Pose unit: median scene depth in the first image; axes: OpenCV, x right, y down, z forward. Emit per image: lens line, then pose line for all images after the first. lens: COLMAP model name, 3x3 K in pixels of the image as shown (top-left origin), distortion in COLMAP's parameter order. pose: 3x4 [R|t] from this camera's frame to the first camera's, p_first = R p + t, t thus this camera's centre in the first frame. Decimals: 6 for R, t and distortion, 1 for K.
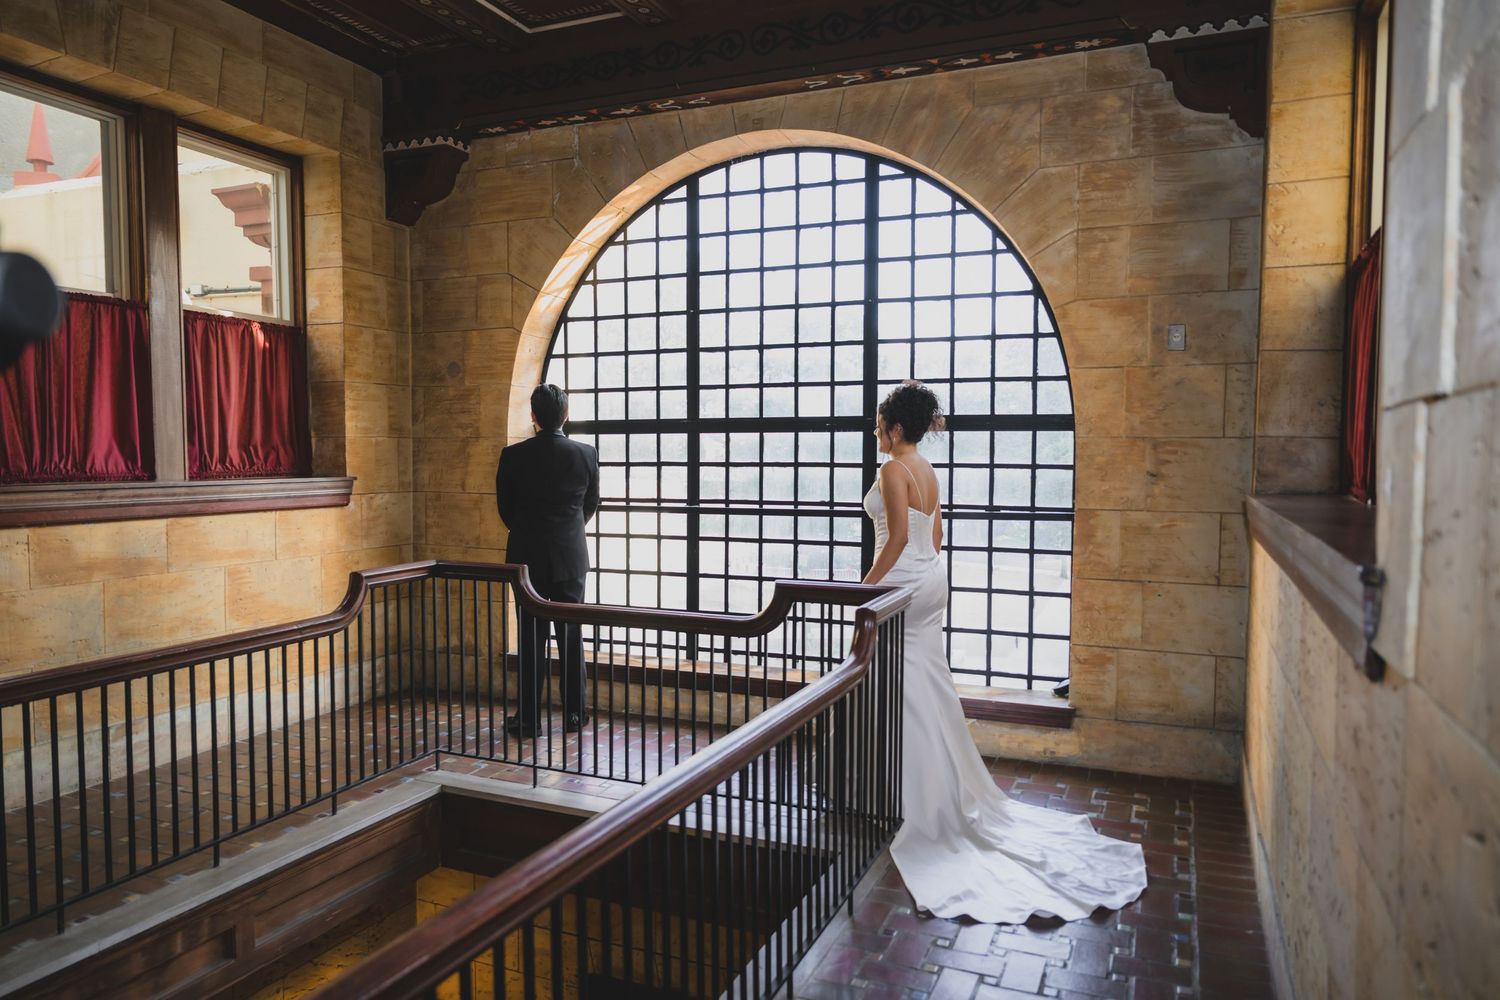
lens RADIAL K [[1025.9, 0, 748.7], [0, 1025.9, 503.3], [0, 0, 1]] dist [0.012864, 0.001370]
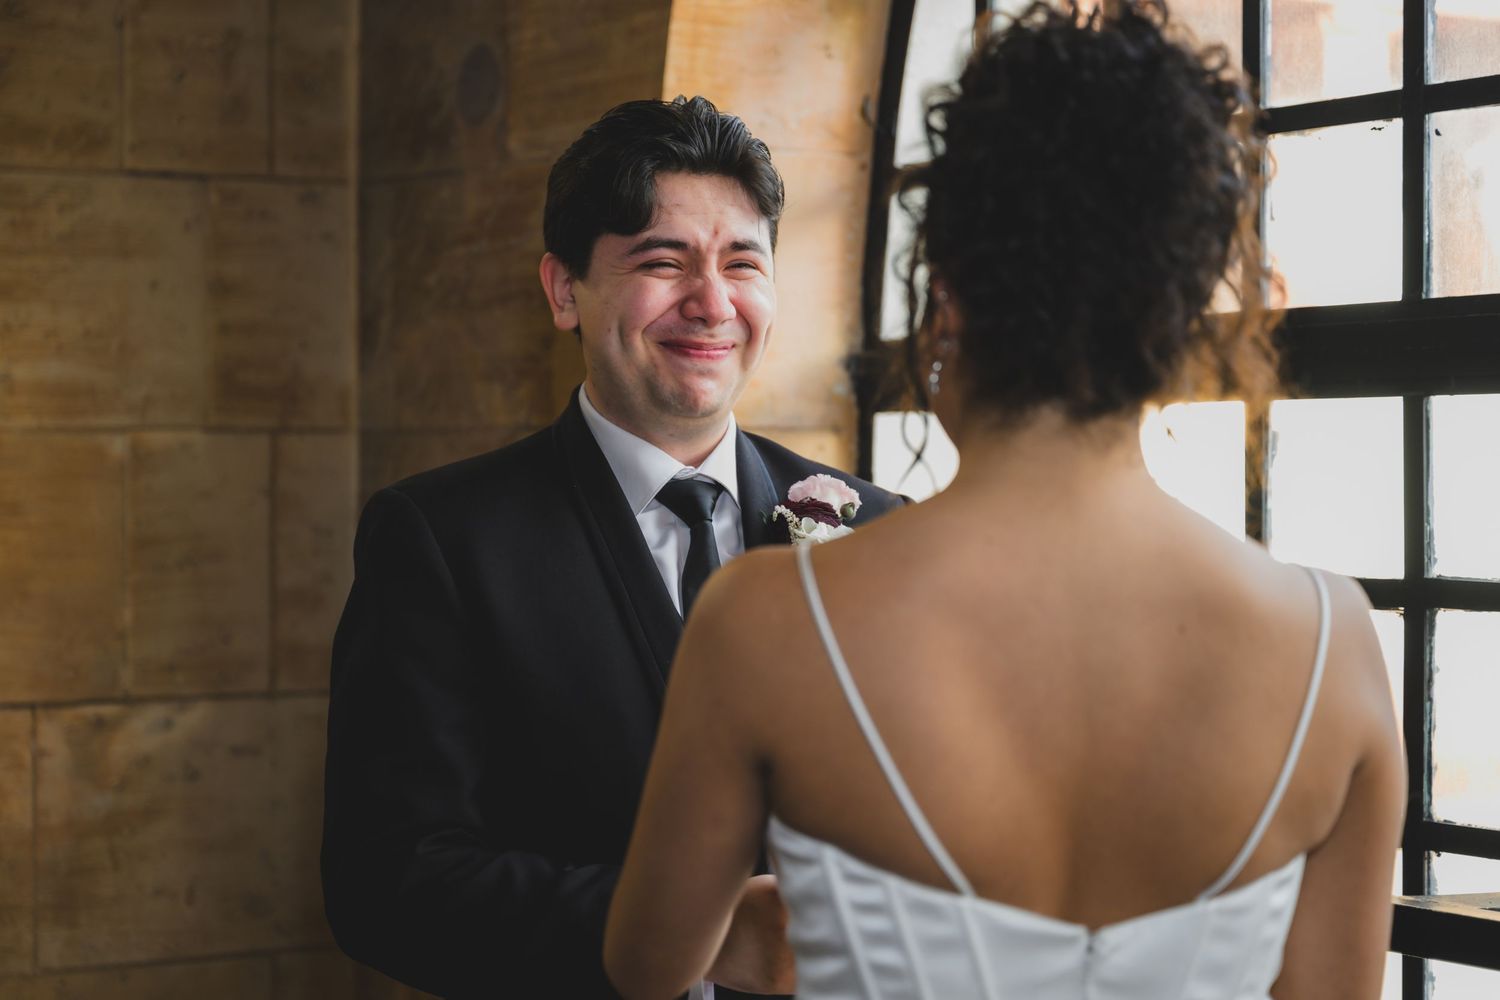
lens RADIAL K [[3021.3, 0, 750.0], [0, 3021.3, 498.2], [0, 0, 1]] dist [0.006227, 0.000000]
pose [[0.832802, 0.006123, -0.553537, 0.077618], [-0.026496, 0.999234, -0.028810, -0.035837], [0.552936, 0.038659, 0.832326, 0.553364]]
